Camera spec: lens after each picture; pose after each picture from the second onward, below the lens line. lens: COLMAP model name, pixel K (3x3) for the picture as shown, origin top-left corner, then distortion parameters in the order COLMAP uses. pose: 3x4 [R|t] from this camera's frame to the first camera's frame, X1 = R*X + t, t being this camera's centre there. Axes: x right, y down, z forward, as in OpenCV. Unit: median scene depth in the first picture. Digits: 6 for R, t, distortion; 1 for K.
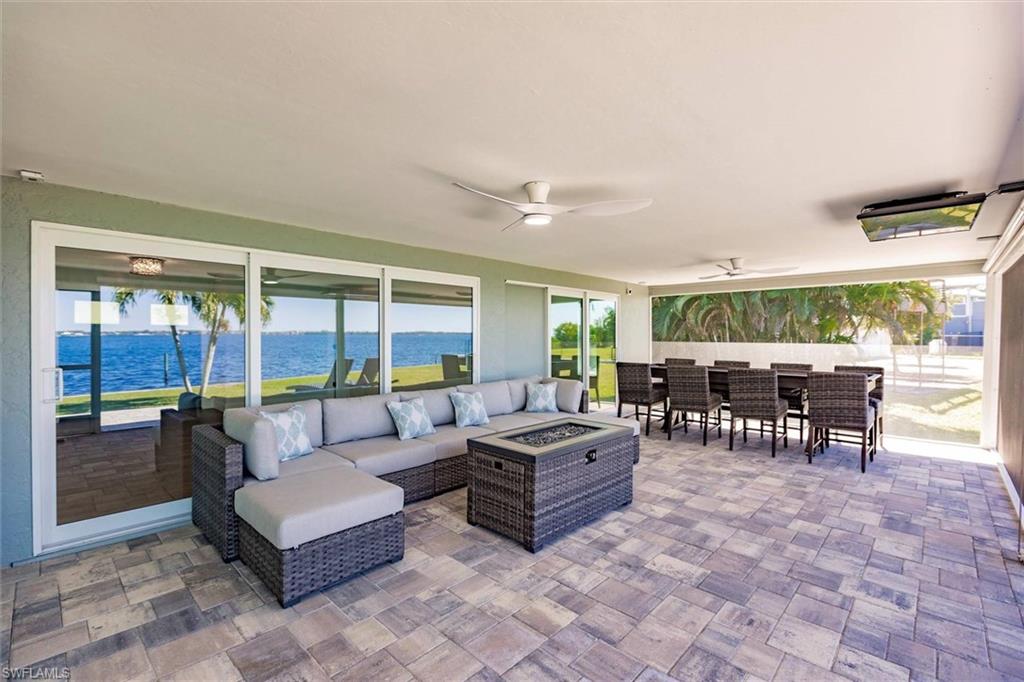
lens RADIAL K [[459.3, 0, 510.8], [0, 459.3, 342.9], [0, 0, 1]] dist [0.001602, -0.000927]
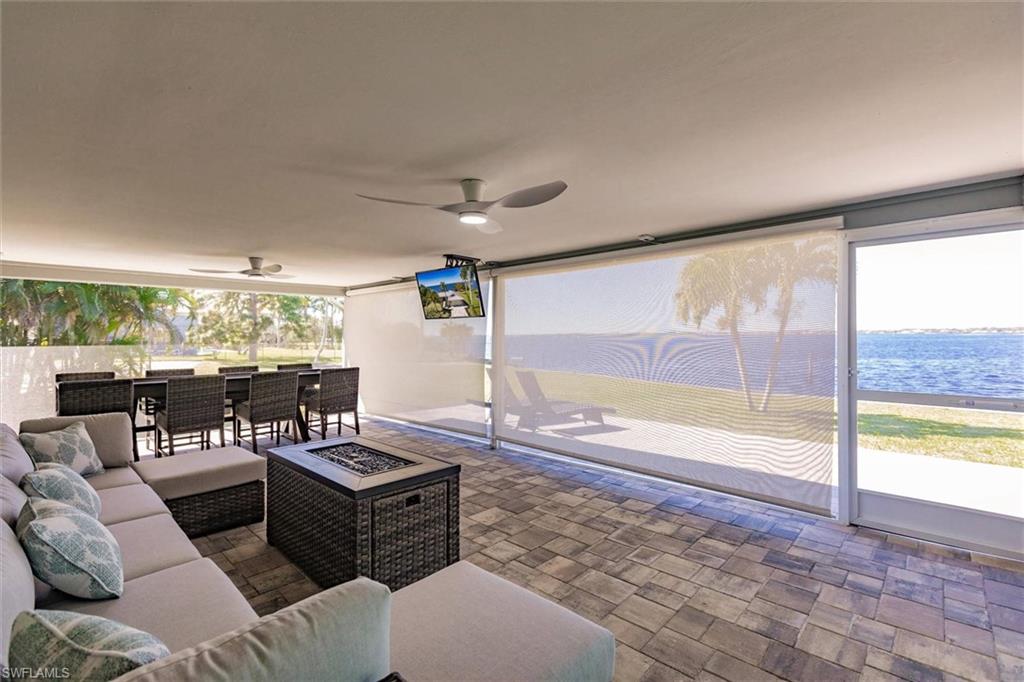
lens RADIAL K [[459.3, 0, 515.0], [0, 459.3, 339.3], [0, 0, 1]] dist [0.001602, -0.000927]
pose [[-0.014449, -0.005646, 0.999880, -0.923196], [0.022645, 0.999726, 0.005972, -0.015557], [-0.999639, 0.022729, -0.014317, 0.924158]]
